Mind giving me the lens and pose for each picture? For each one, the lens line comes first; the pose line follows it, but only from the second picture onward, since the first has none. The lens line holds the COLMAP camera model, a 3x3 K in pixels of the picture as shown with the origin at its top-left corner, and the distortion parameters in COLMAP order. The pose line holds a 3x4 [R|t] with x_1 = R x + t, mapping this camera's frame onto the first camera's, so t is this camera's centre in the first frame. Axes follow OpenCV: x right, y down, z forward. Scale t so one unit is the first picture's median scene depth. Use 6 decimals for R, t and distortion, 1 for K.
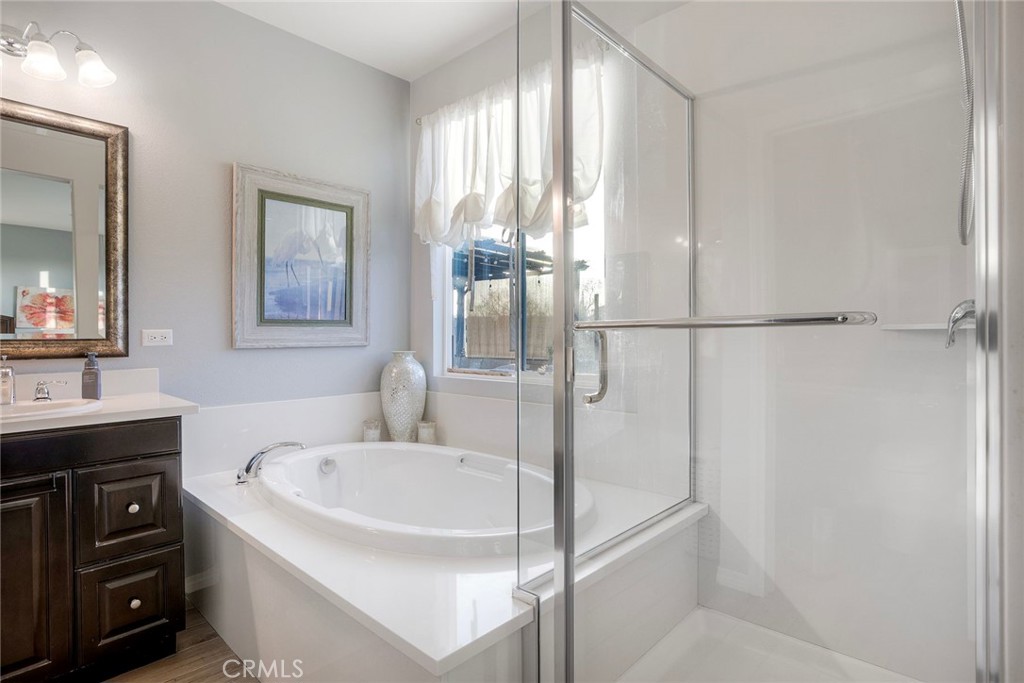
lens RADIAL K [[515.7, 0, 518.7], [0, 515.7, 335.7], [0, 0, 1]] dist [-0.015705, 0.003475]
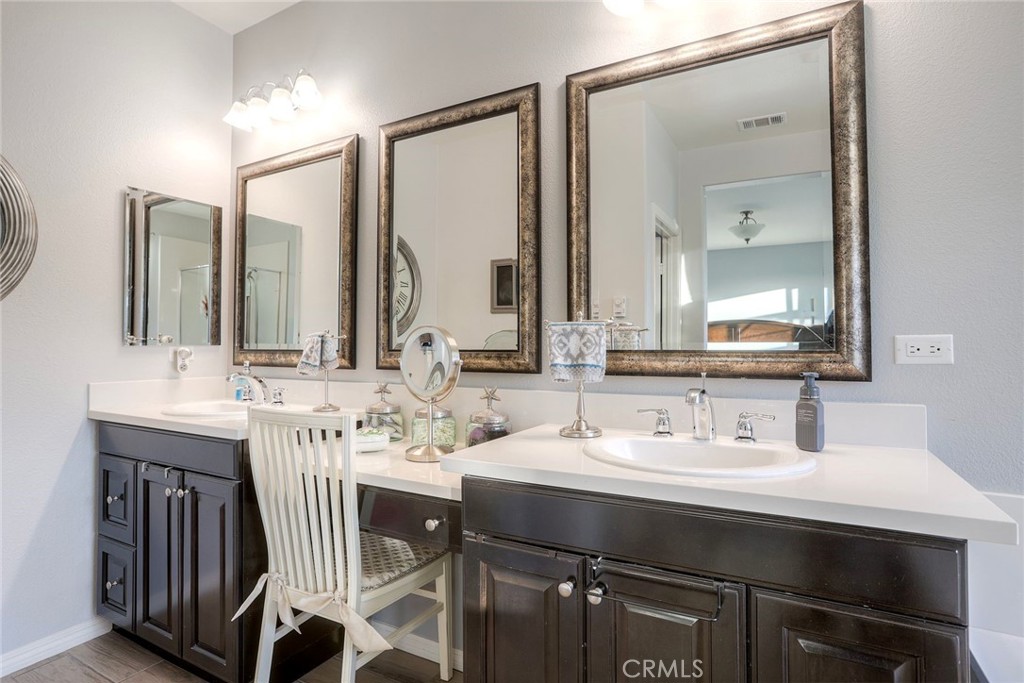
lens RADIAL K [[515.7, 0, 519.4], [0, 515.7, 337.1], [0, 0, 1]] dist [-0.015705, 0.003475]
pose [[0.249297, -0.026245, -0.968071, -0.301635], [-0.006722, 0.999562, -0.028830, 0.010152], [0.968404, 0.013694, 0.249012, 0.474210]]
